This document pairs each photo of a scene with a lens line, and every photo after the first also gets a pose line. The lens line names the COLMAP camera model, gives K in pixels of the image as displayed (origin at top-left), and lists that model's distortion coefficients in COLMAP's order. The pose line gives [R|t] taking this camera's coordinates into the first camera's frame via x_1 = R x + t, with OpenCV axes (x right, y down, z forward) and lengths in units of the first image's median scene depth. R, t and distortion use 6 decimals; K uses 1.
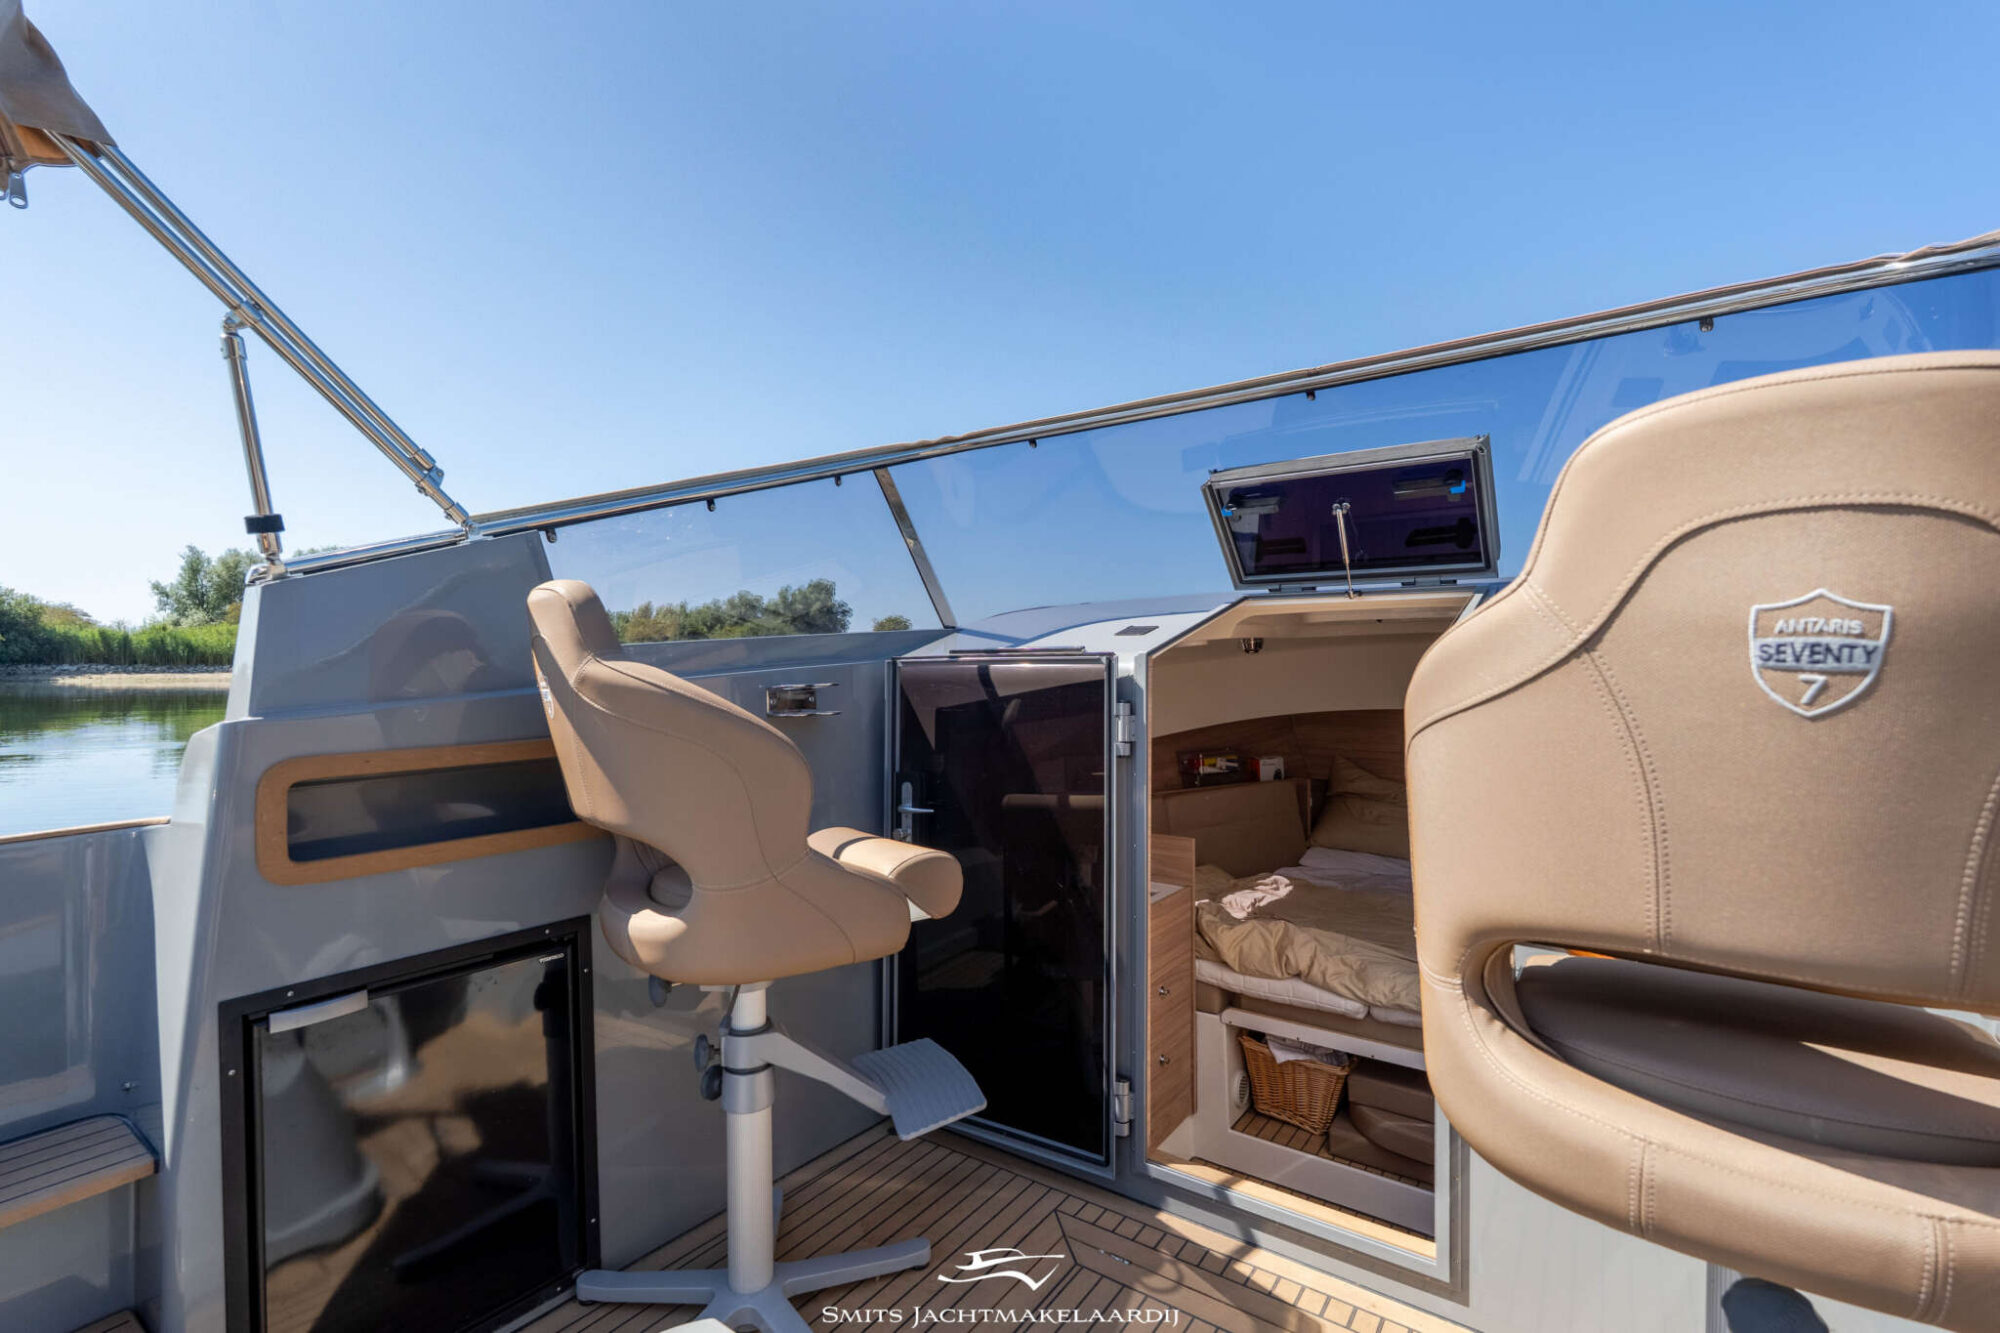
lens RADIAL K [[879.5, 0, 998.6], [0, 879.5, 668.3], [0, 0, 1]] dist [-0.003904, 0.000318]
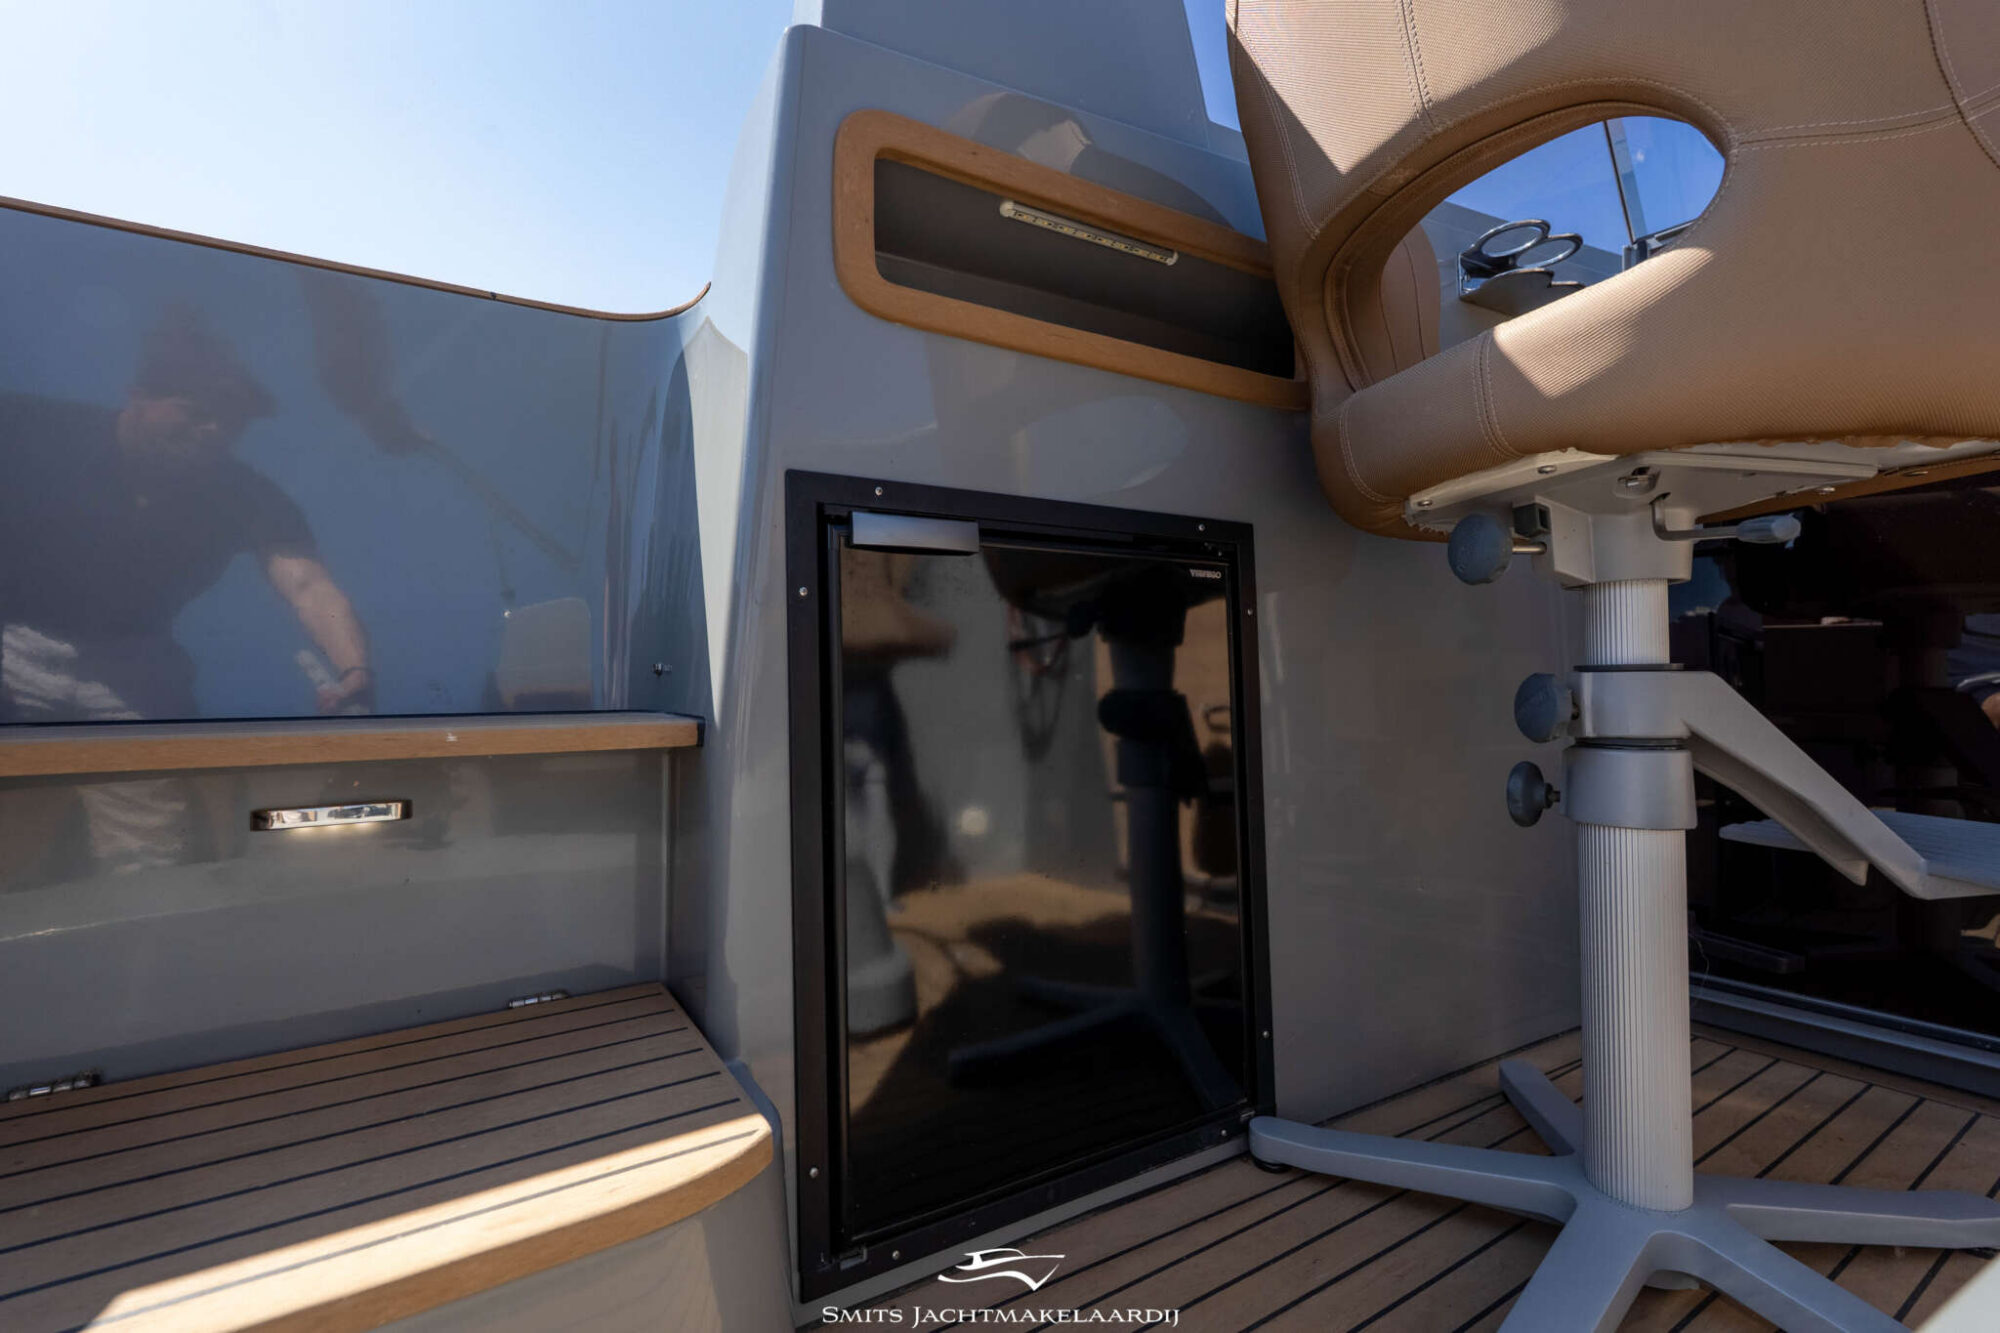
lens RADIAL K [[879.5, 0, 998.6], [0, 879.5, 668.3], [0, 0, 1]] dist [-0.003904, 0.000318]
pose [[0.924395, -0.005501, -0.381397, -0.402291], [0.001212, 0.999933, -0.011485, 0.391773], [0.381435, 0.010154, 0.924340, 0.385538]]
